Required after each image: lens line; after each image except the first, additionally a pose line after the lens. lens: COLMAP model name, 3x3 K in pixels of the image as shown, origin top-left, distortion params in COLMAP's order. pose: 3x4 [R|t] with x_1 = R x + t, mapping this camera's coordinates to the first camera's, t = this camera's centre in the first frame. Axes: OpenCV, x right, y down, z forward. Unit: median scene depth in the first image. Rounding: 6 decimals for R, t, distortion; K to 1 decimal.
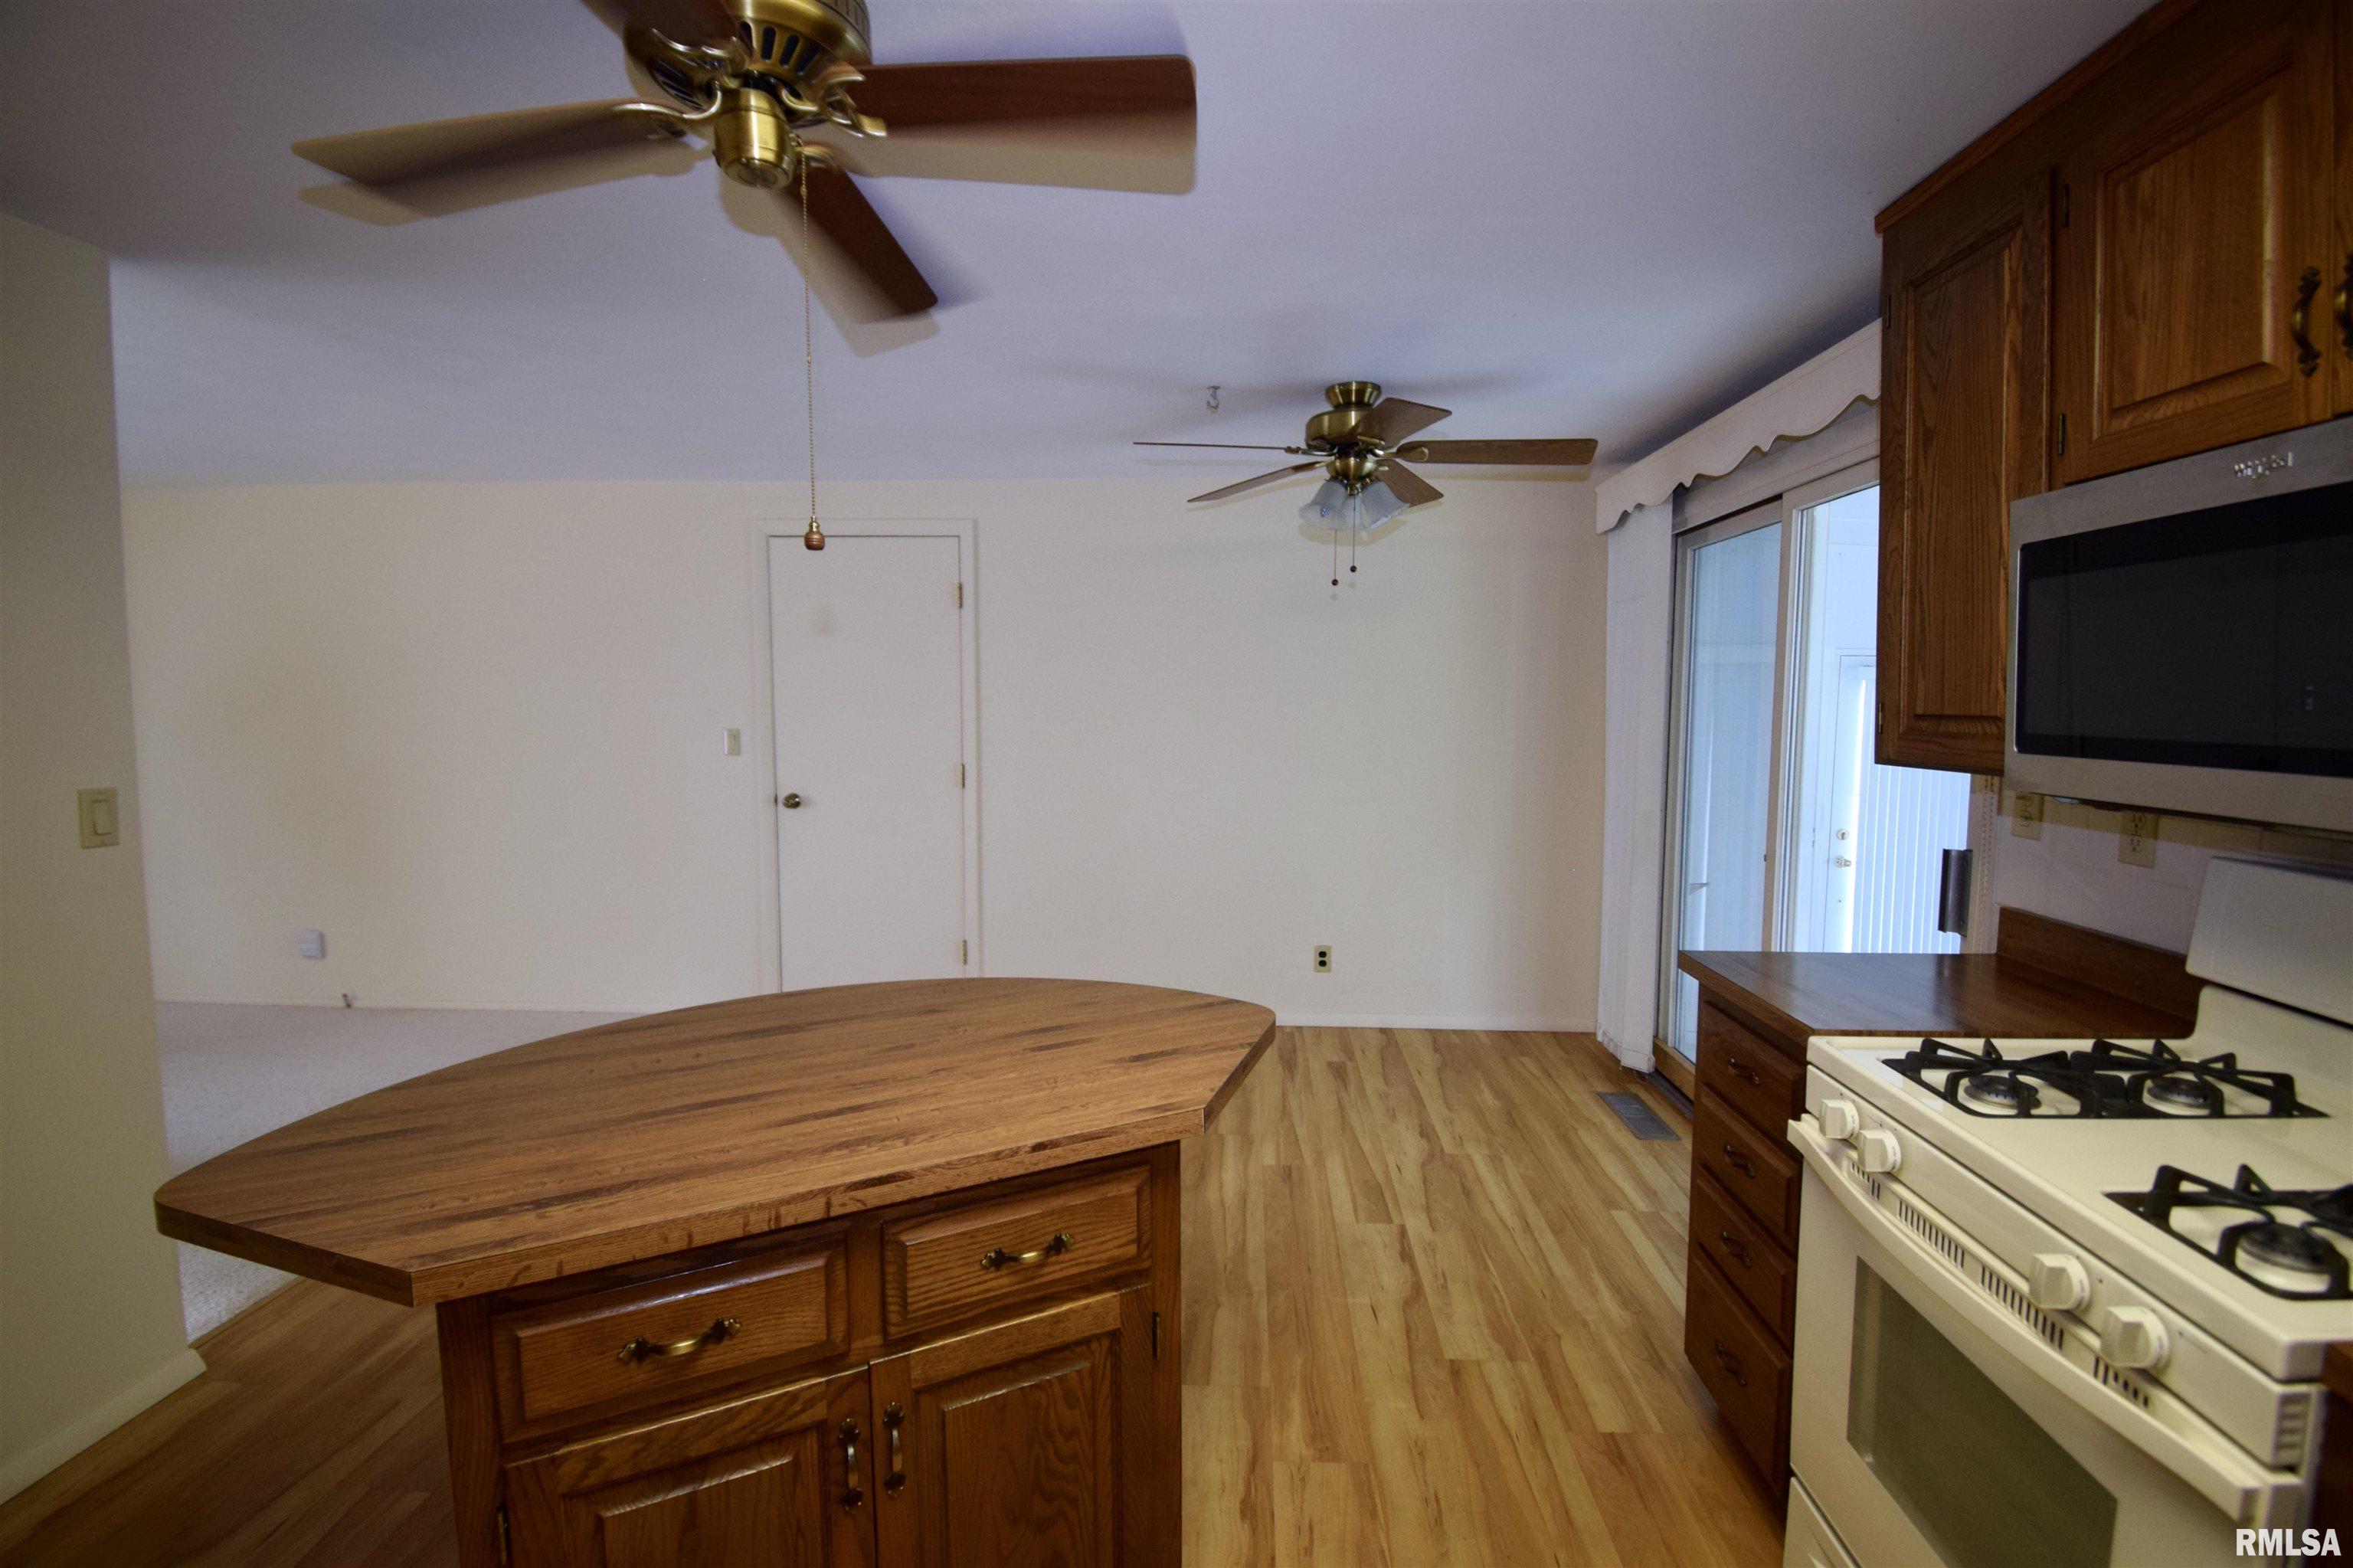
lens RADIAL K [[1070.8, 0, 1177.8], [0, 1070.8, 780.4], [0, 0, 1]] dist [-0.002613, -0.000581]
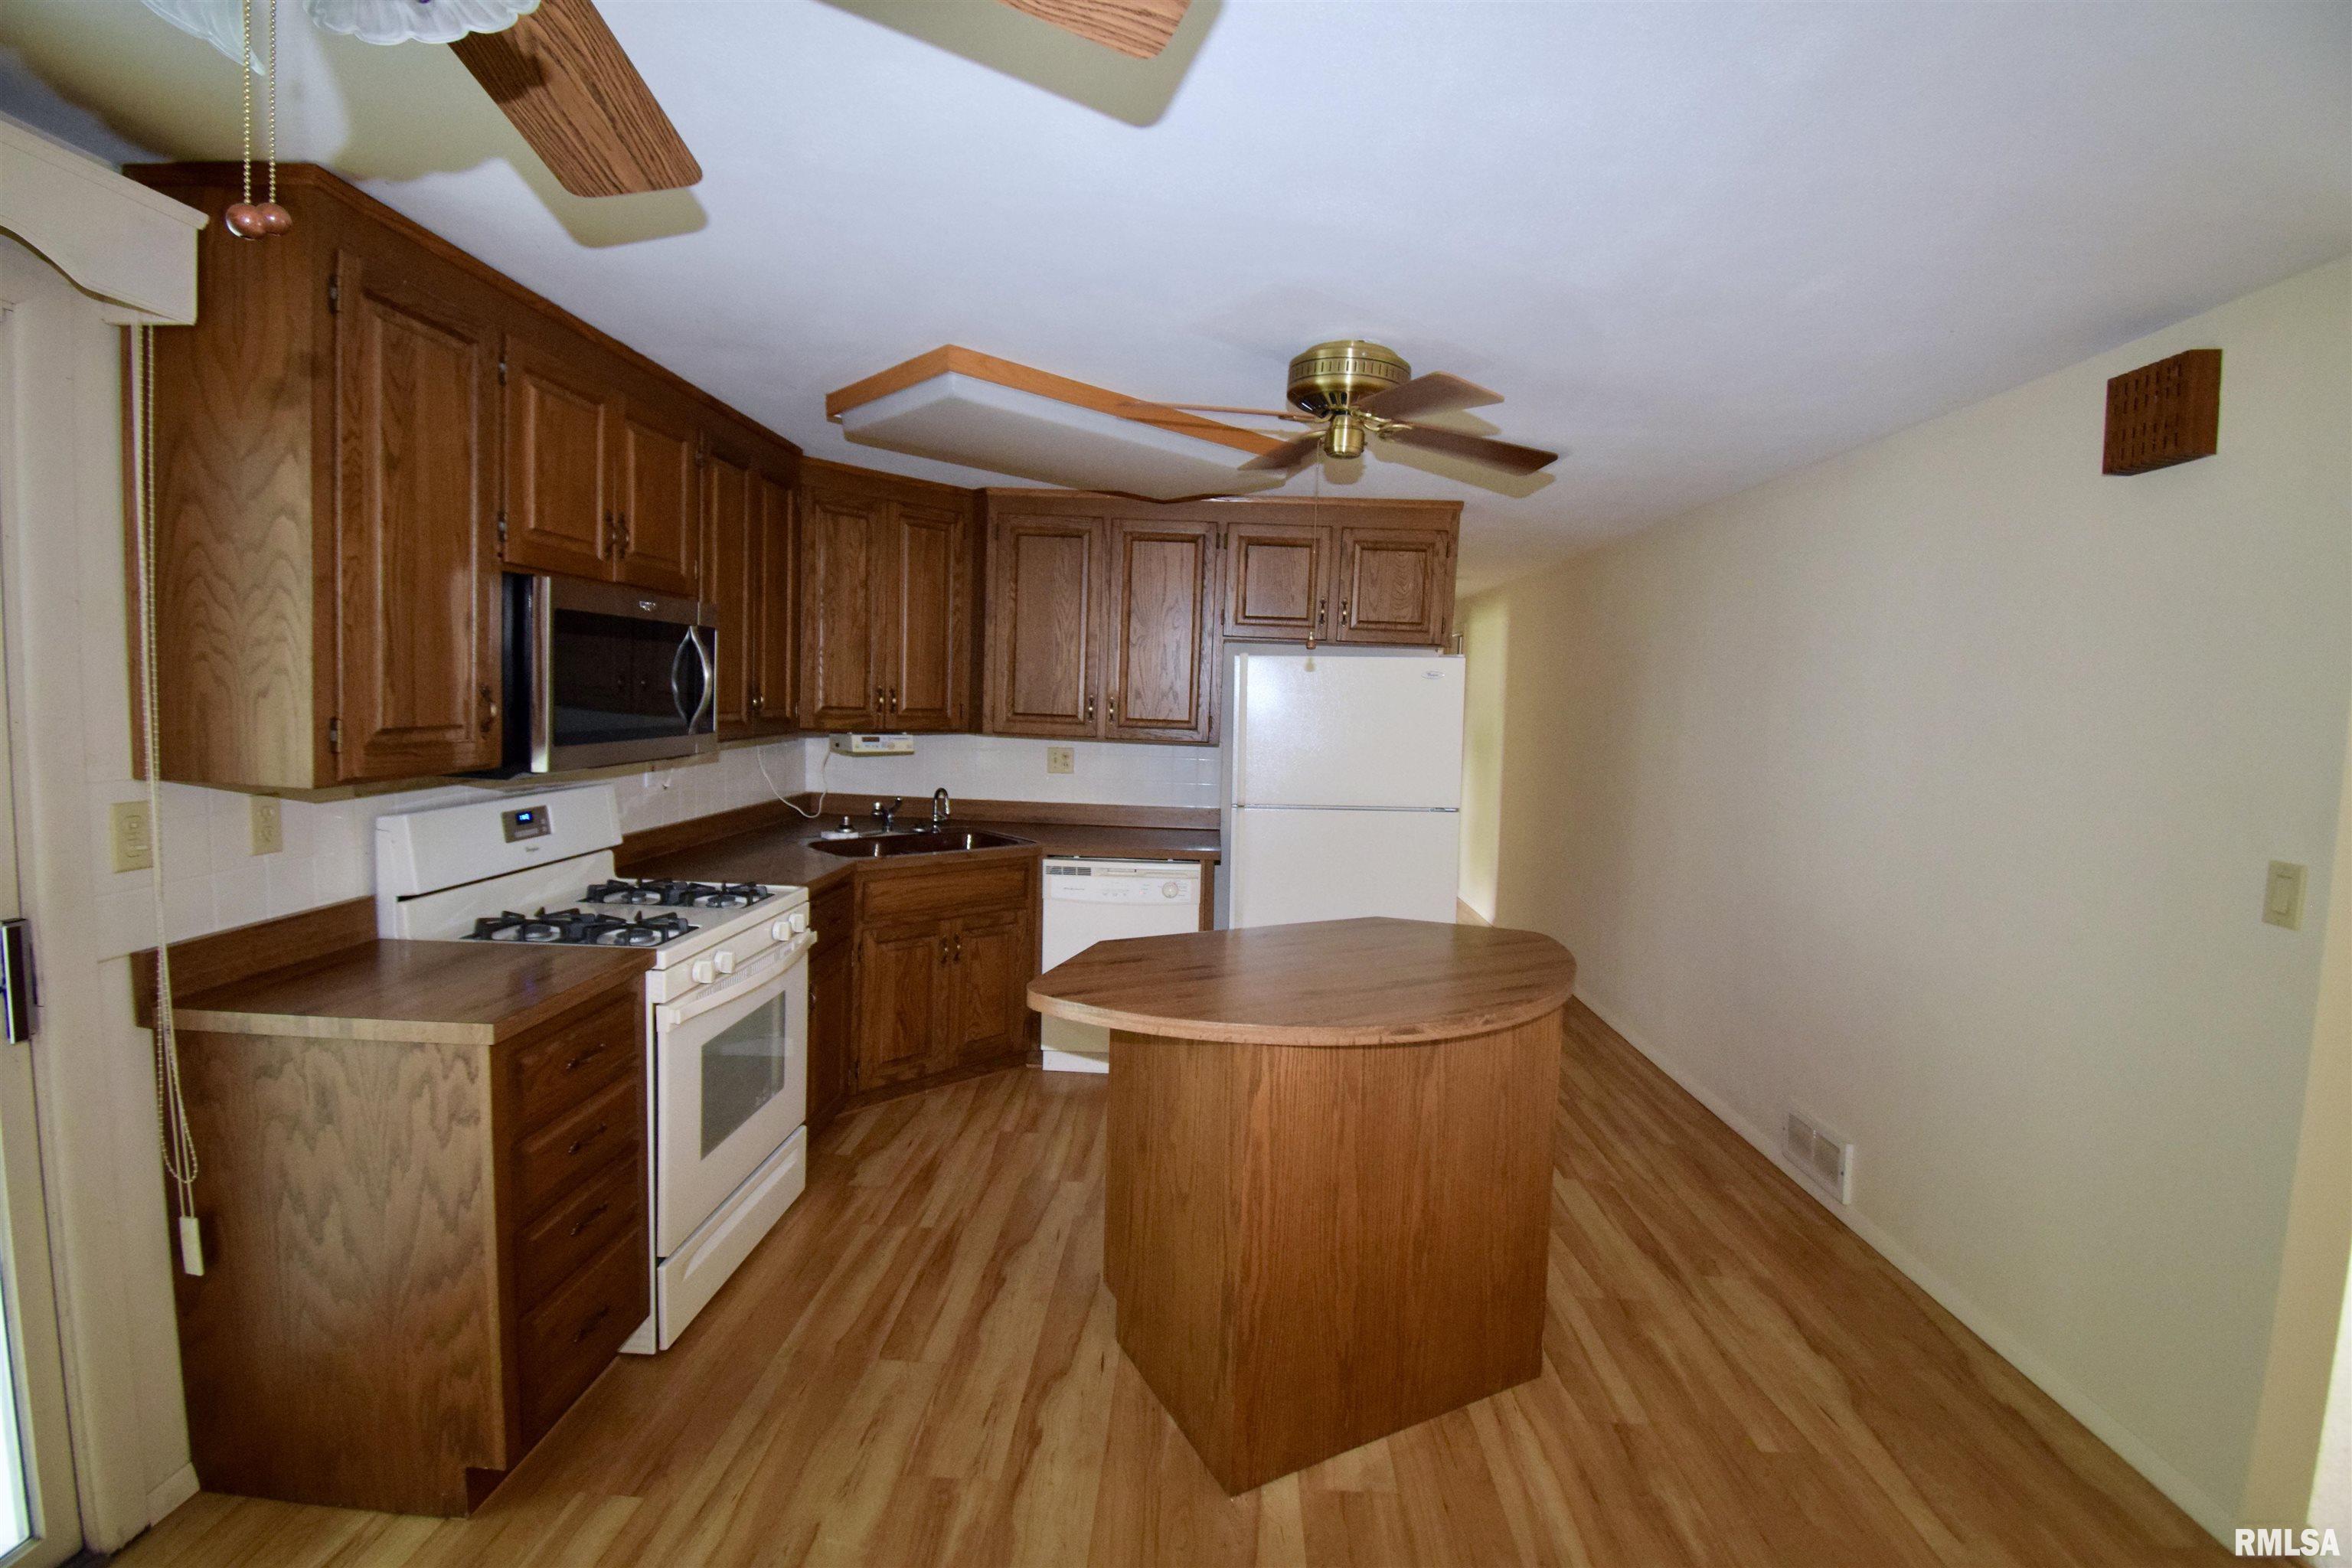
lens RADIAL K [[1070.3, 0, 1176.6], [0, 1070.3, 773.5], [0, 0, 1]] dist [-0.002613, -0.000581]
pose [[-0.999316, -0.023580, -0.028505, -0.035925], [-0.027542, 0.988642, 0.147746, -0.187397], [0.024697, 0.148430, -0.988614, 1.995575]]
